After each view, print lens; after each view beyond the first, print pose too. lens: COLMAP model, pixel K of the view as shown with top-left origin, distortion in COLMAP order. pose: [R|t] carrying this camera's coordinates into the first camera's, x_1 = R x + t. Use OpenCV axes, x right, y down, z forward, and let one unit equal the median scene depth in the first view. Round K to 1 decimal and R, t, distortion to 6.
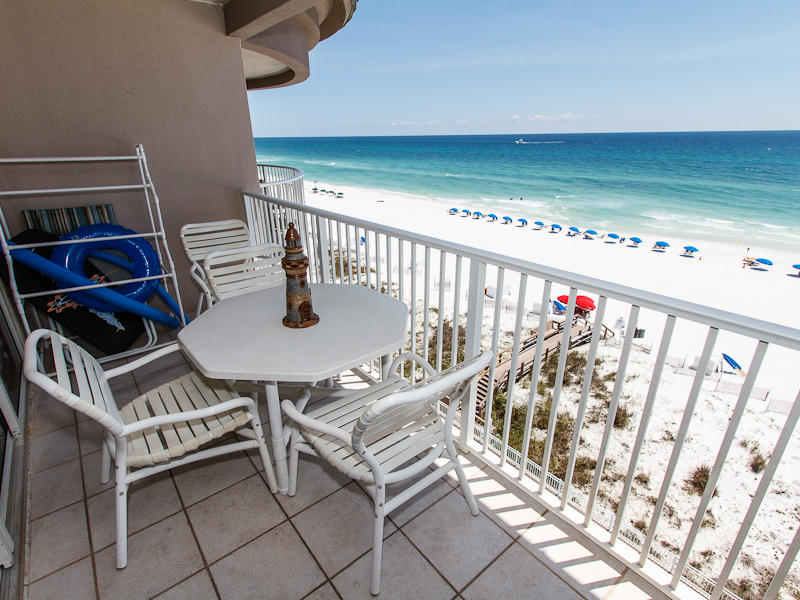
lens RADIAL K [[408.4, 0, 400.0], [0, 408.4, 300.0], [0, 0, 1]] dist [0.002138, -0.000593]
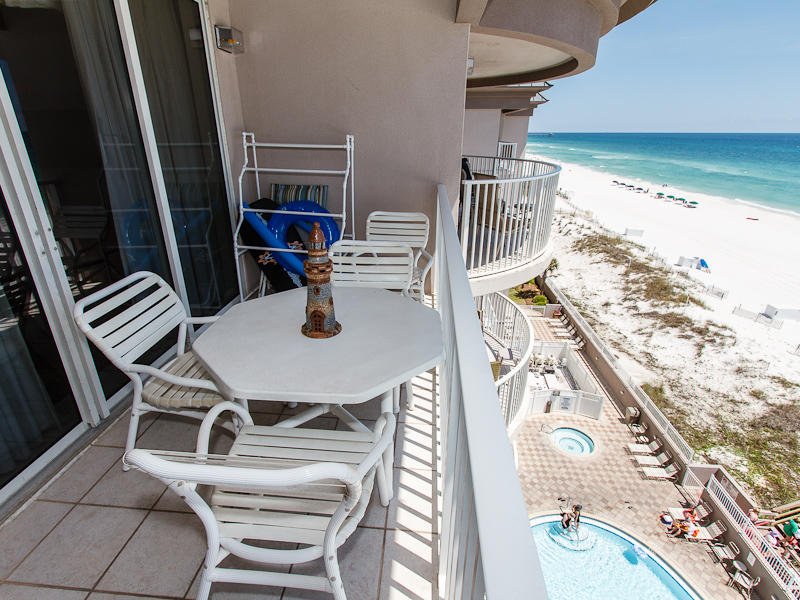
lens RADIAL K [[408.4, 0, 400.0], [0, 408.4, 300.0], [0, 0, 1]] dist [0.002138, -0.000593]
pose [[0.713782, 0.274063, -0.644519, 0.299975], [-0.267931, 0.957108, 0.110258, -0.106704], [0.647092, 0.093987, 0.756596, 0.279417]]
